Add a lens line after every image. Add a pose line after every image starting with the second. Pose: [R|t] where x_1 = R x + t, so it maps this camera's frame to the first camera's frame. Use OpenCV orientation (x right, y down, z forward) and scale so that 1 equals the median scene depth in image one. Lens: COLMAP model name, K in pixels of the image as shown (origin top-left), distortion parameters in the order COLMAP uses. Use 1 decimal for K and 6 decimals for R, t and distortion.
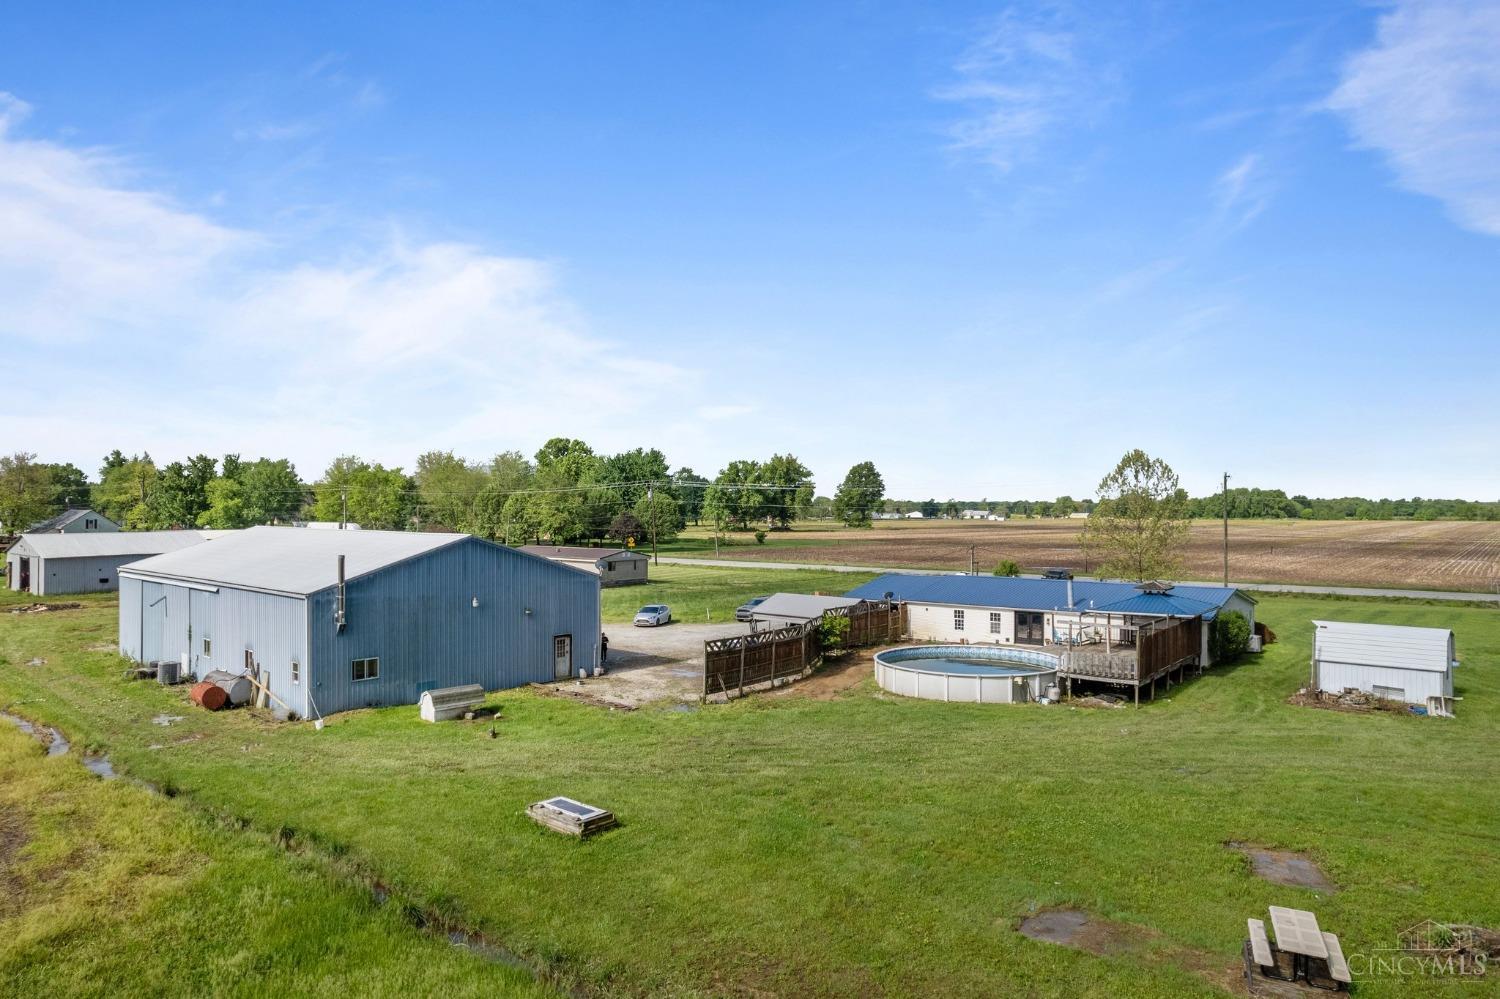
lens RADIAL K [[950.5, 0, 772.2], [0, 950.5, 501.7], [0, 0, 1]] dist [-0.081051, 0.070144]
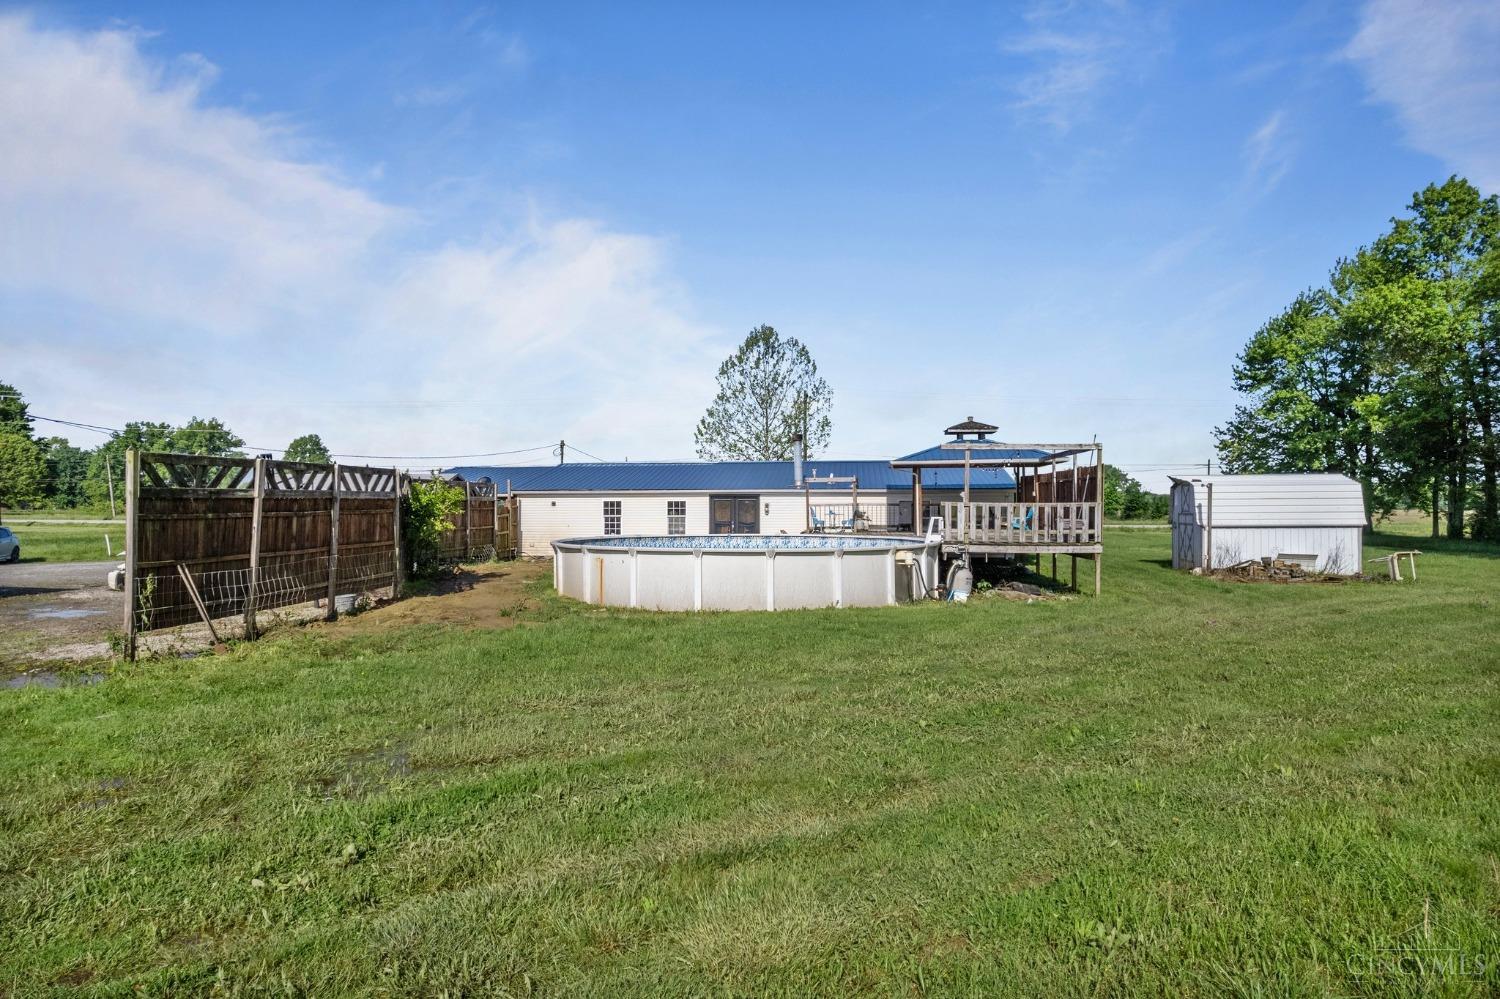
lens RADIAL K [[950.5, 0, 772.2], [0, 950.5, 501.7], [0, 0, 1]] dist [-0.081051, 0.070144]
pose [[0.844779, -0.004450, 0.535097, -0.051648], [-0.001361, 0.999944, 0.010464, 0.144518], [-0.535114, -0.009568, 0.844726, 0.580751]]
